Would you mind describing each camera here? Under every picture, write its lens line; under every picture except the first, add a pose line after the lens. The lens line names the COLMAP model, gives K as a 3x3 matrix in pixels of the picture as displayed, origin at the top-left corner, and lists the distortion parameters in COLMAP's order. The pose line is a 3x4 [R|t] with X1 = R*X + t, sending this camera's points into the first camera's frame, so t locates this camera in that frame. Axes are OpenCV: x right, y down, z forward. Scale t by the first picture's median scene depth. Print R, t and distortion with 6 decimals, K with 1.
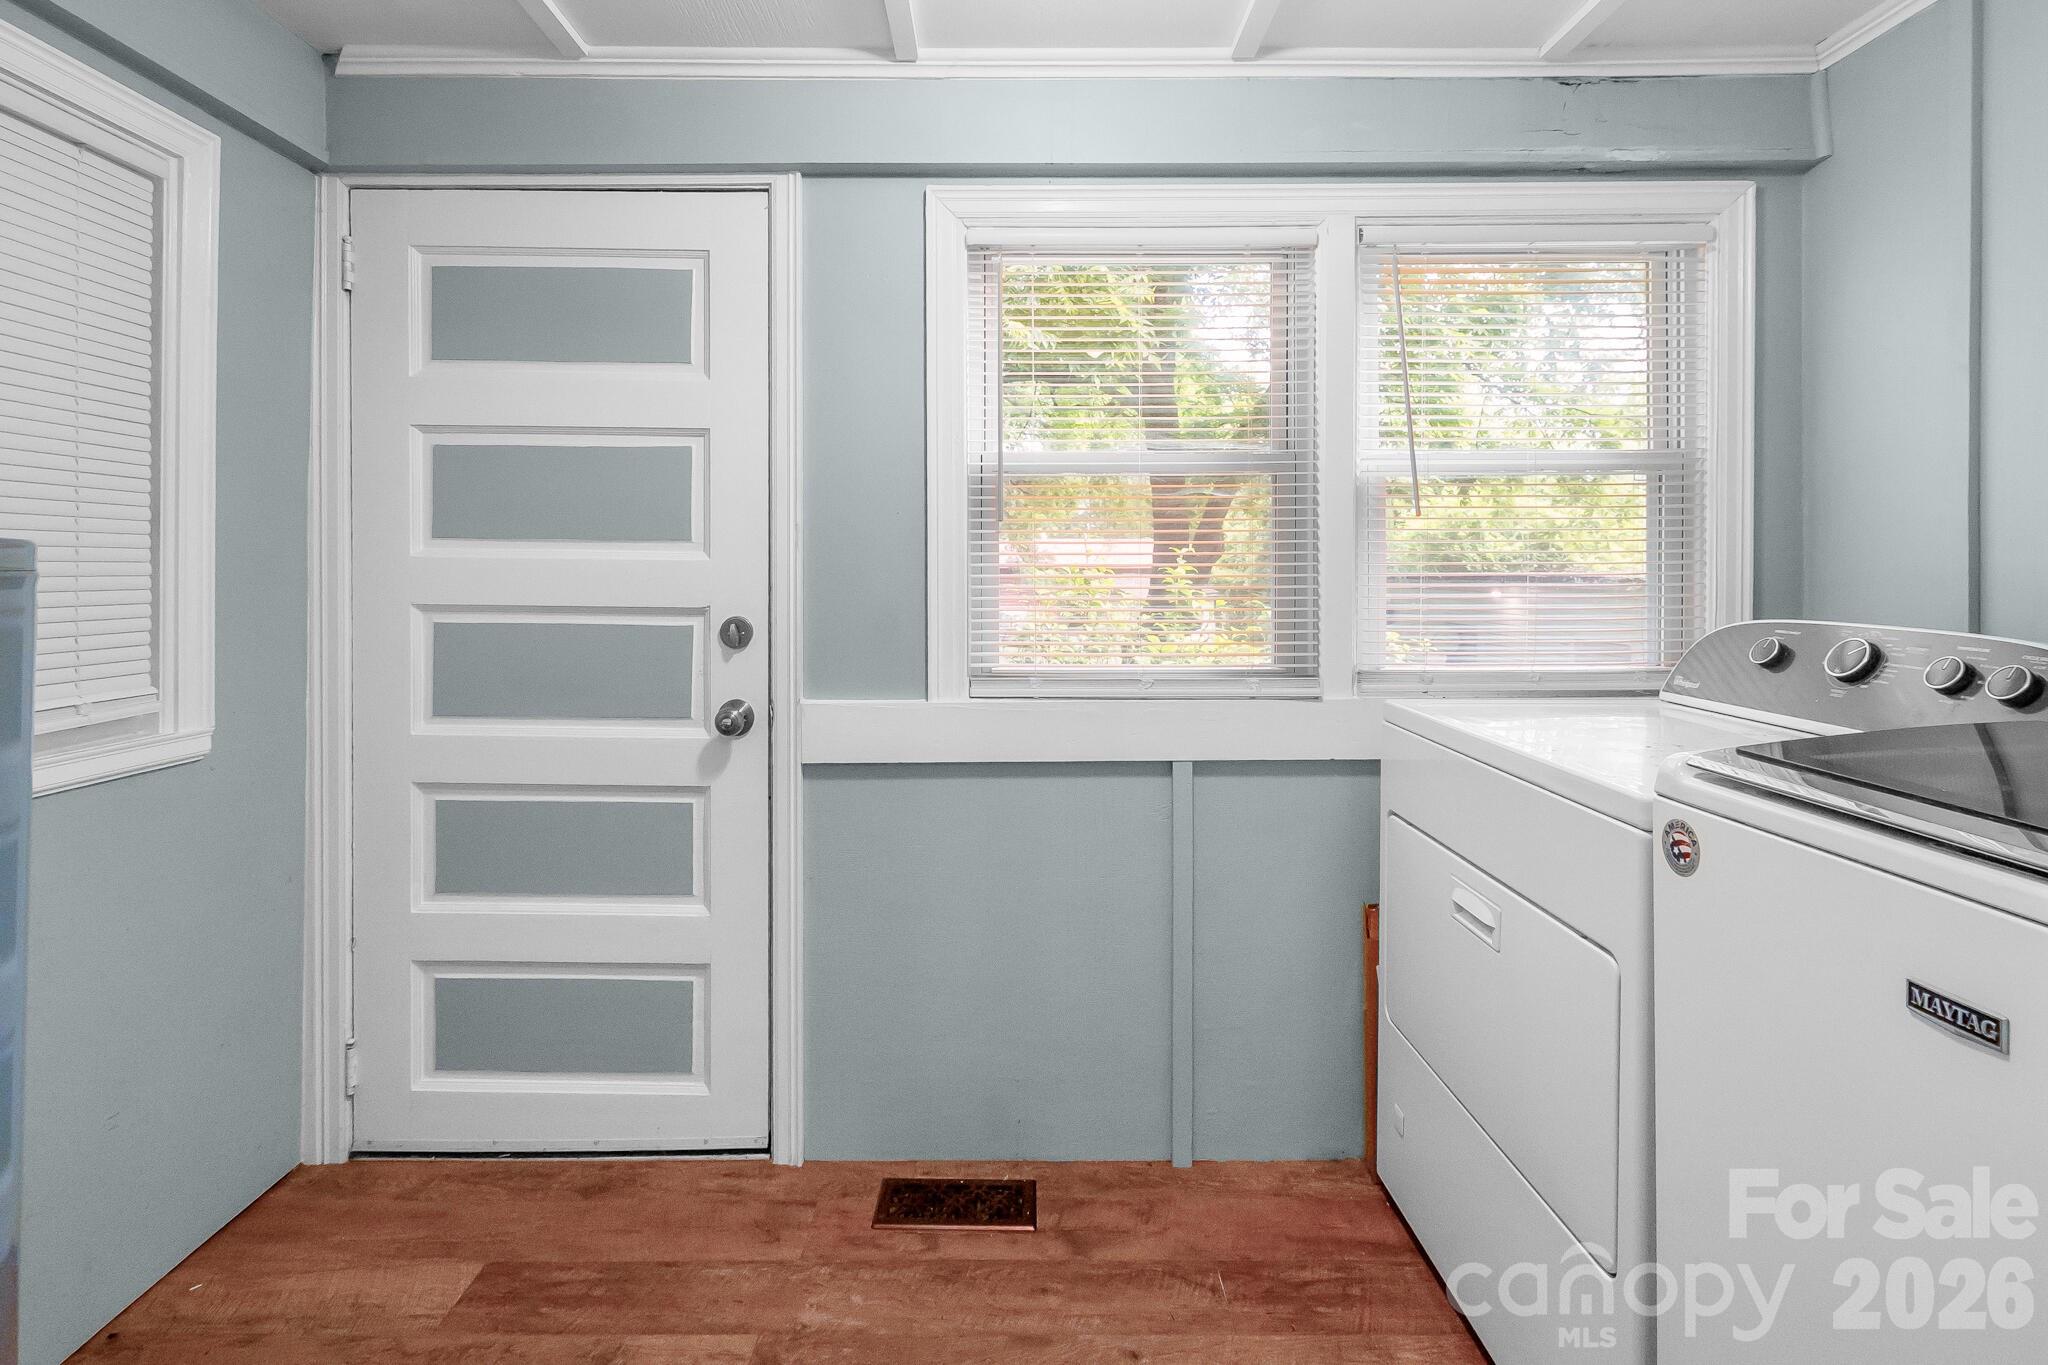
lens RADIAL K [[930.1, 0, 1017.2], [0, 930.1, 665.2], [0, 0, 1]] dist [0.013099, 0.000207]
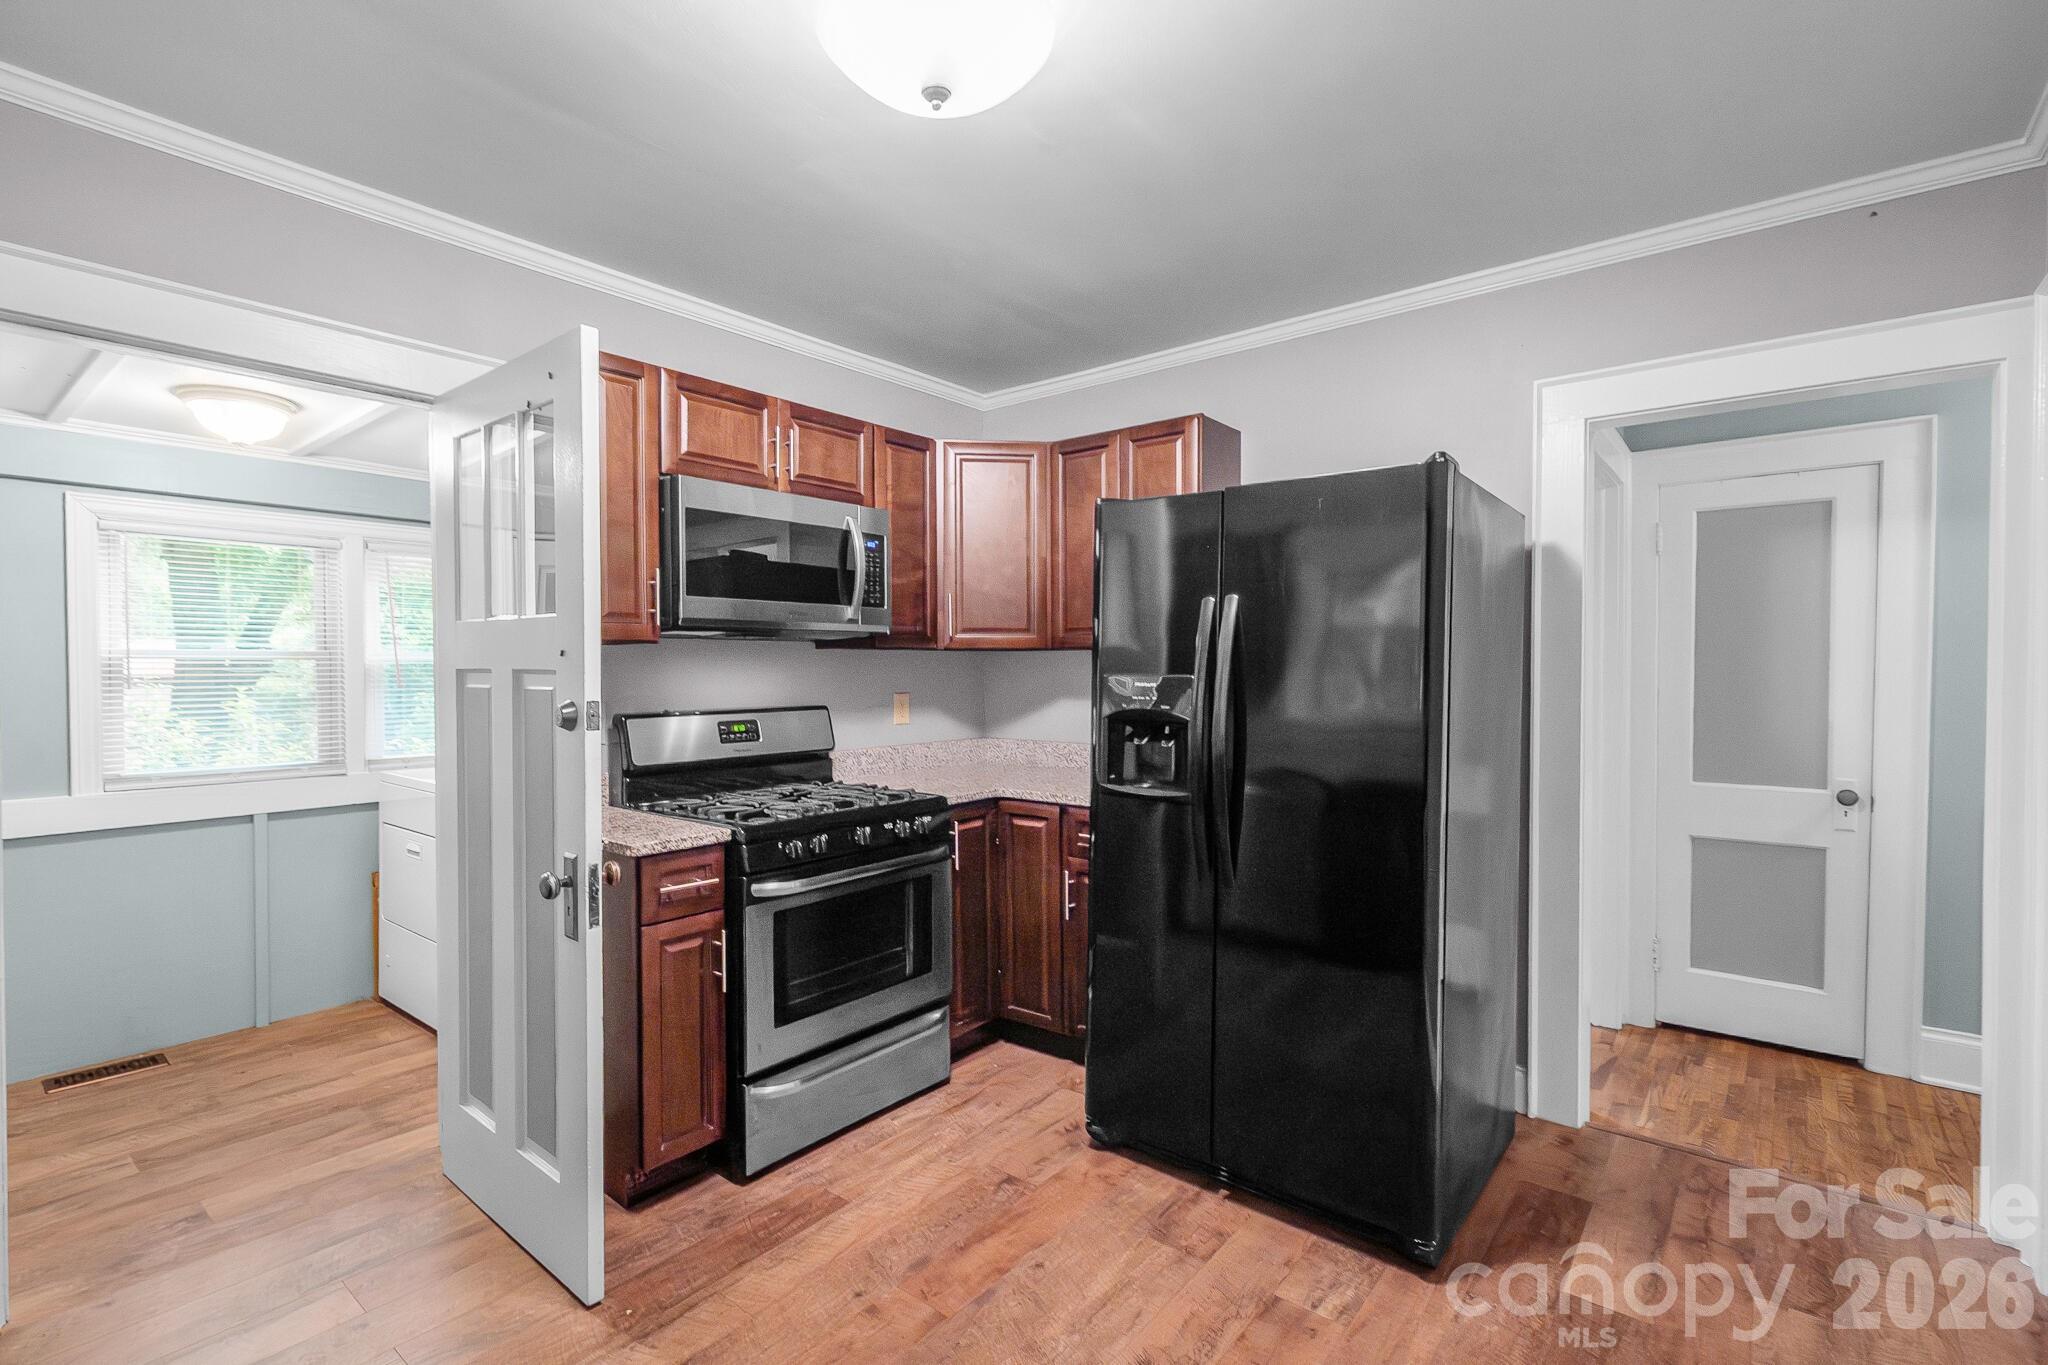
lens RADIAL K [[930.1, 0, 1016.1], [0, 930.1, 684.5], [0, 0, 1]] dist [0.013099, 0.000207]
pose [[0.636997, -0.013429, 0.770749, -0.321311], [0.007714, 0.999909, 0.011045, -0.174773], [-0.770828, -0.001090, 0.637043, -1.445410]]
